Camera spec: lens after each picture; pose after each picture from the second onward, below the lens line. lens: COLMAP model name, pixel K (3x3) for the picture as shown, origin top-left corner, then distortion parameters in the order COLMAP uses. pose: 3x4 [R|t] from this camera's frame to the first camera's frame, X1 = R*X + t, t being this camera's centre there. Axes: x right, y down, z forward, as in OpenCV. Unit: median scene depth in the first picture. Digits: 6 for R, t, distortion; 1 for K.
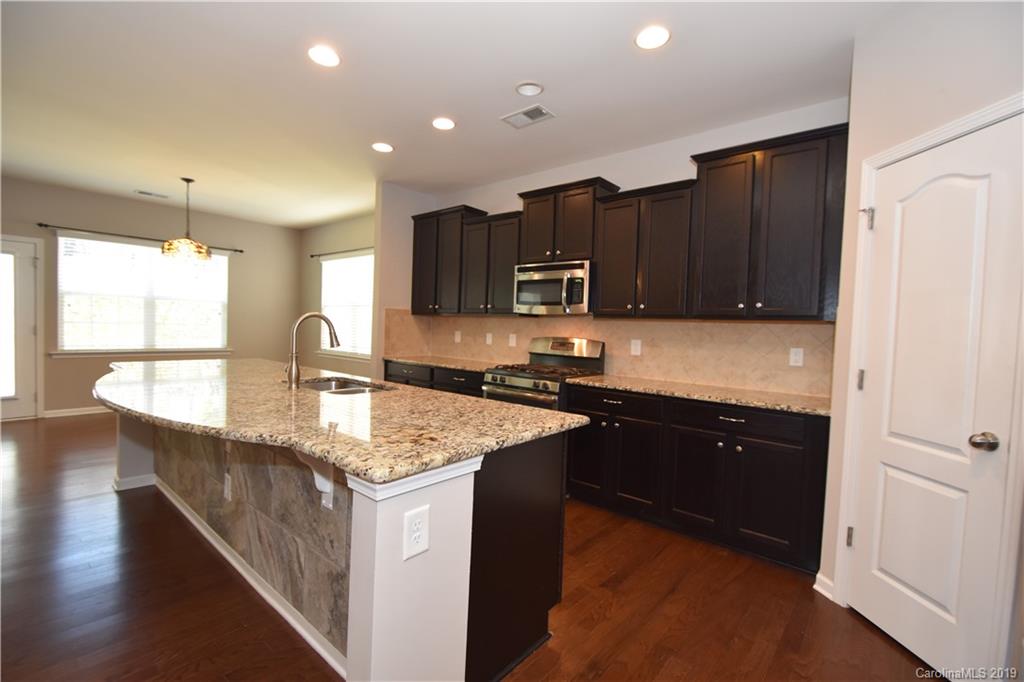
lens RADIAL K [[448.7, 0, 513.7], [0, 448.7, 342.6], [0, 0, 1]] dist [0.011387, -0.014380]
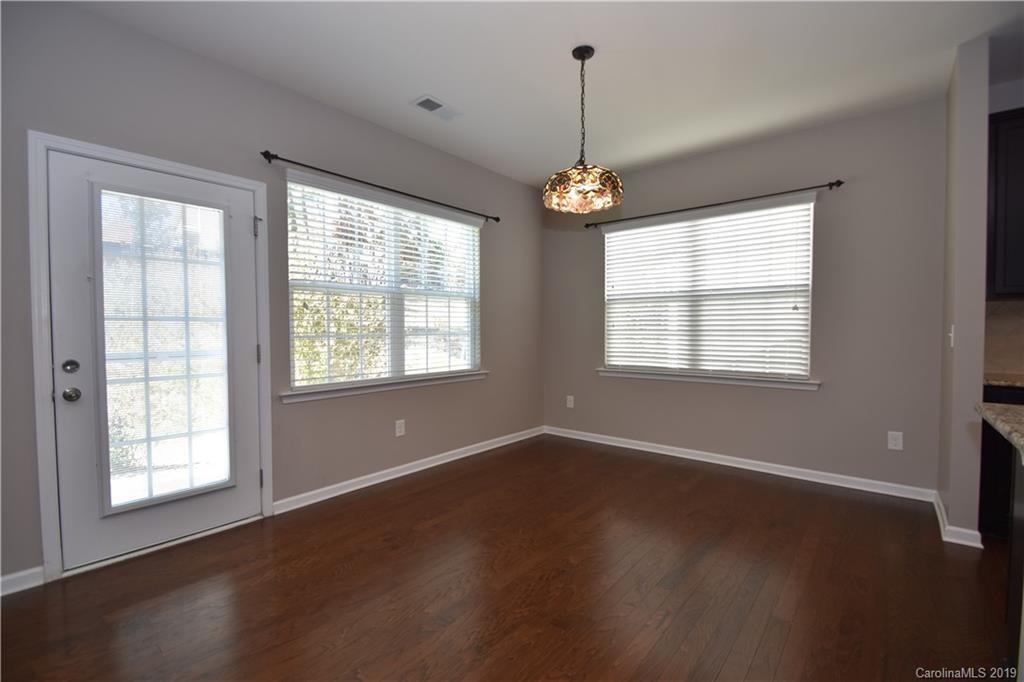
lens RADIAL K [[448.7, 0, 518.4], [0, 448.7, 343.4], [0, 0, 1]] dist [0.011387, -0.014380]
pose [[0.999153, -0.038745, 0.013842, -1.374489], [0.038772, 0.999247, -0.001655, -0.049996], [-0.013768, 0.002191, 0.999903, 0.815588]]
